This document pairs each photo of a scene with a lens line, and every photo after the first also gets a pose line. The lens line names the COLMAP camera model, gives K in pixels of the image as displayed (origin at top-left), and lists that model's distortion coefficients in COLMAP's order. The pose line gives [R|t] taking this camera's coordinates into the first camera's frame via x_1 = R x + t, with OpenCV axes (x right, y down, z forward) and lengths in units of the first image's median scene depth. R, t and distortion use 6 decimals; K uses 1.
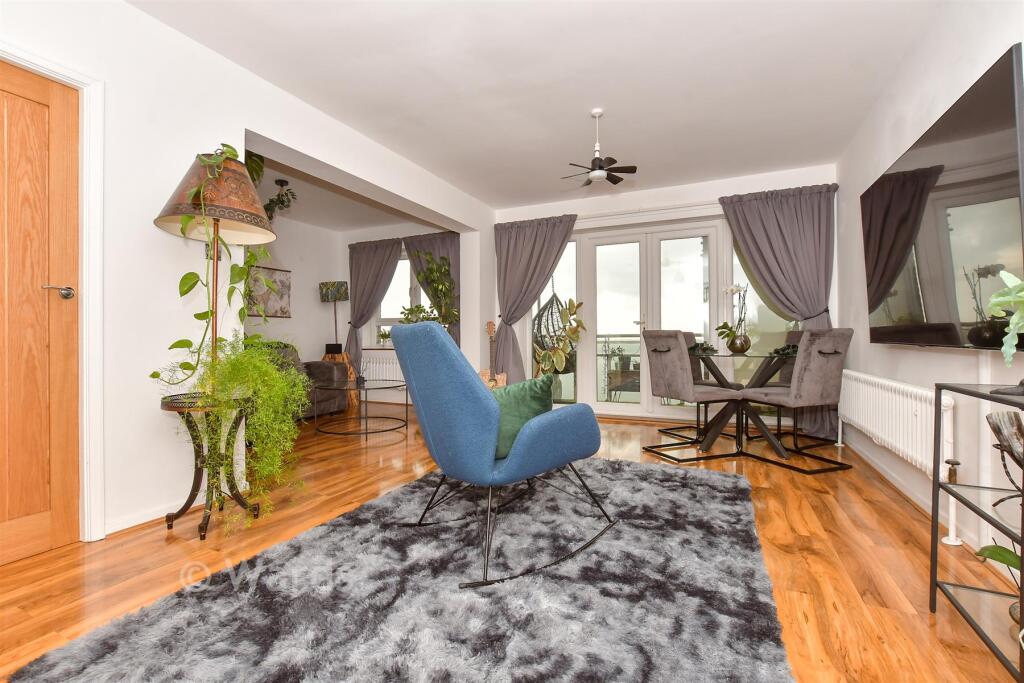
lens RADIAL K [[438.6, 0, 508.4], [0, 438.6, 332.9], [0, 0, 1]] dist [-0.016983, -0.000024]
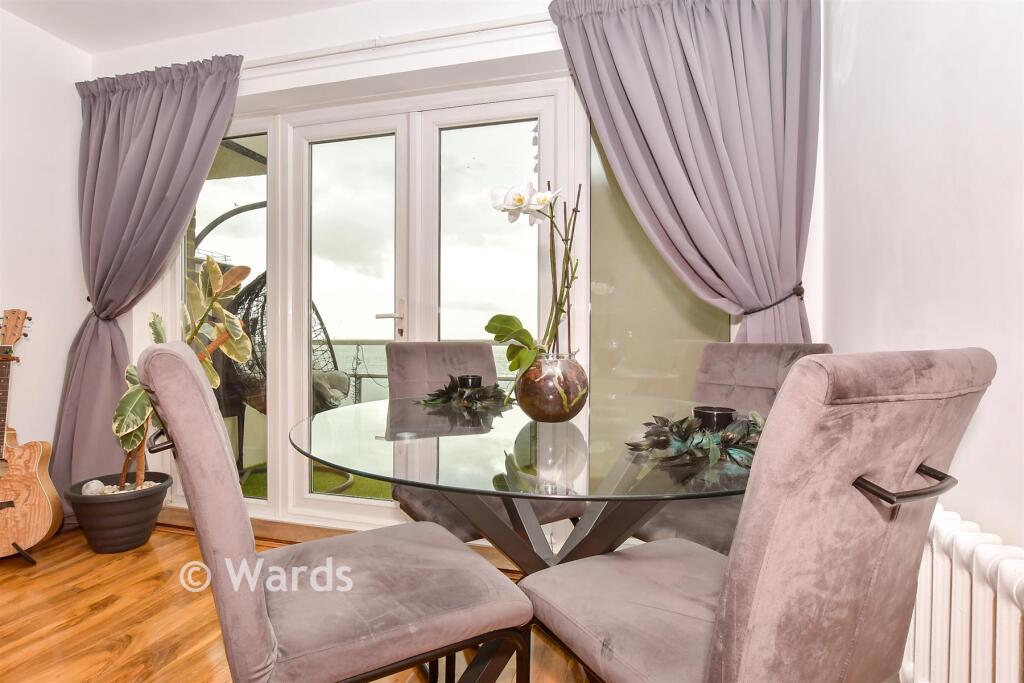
lens RADIAL K [[485.8, 0, 512.0], [0, 485.8, 341.5], [0, 0, 1]] dist [-0.000058, -0.000009]
pose [[0.982633, 0.002341, 0.185543, 0.364933], [-0.005127, 0.999881, 0.014535, -0.010870], [-0.185487, -0.015234, 0.982529, 0.564275]]
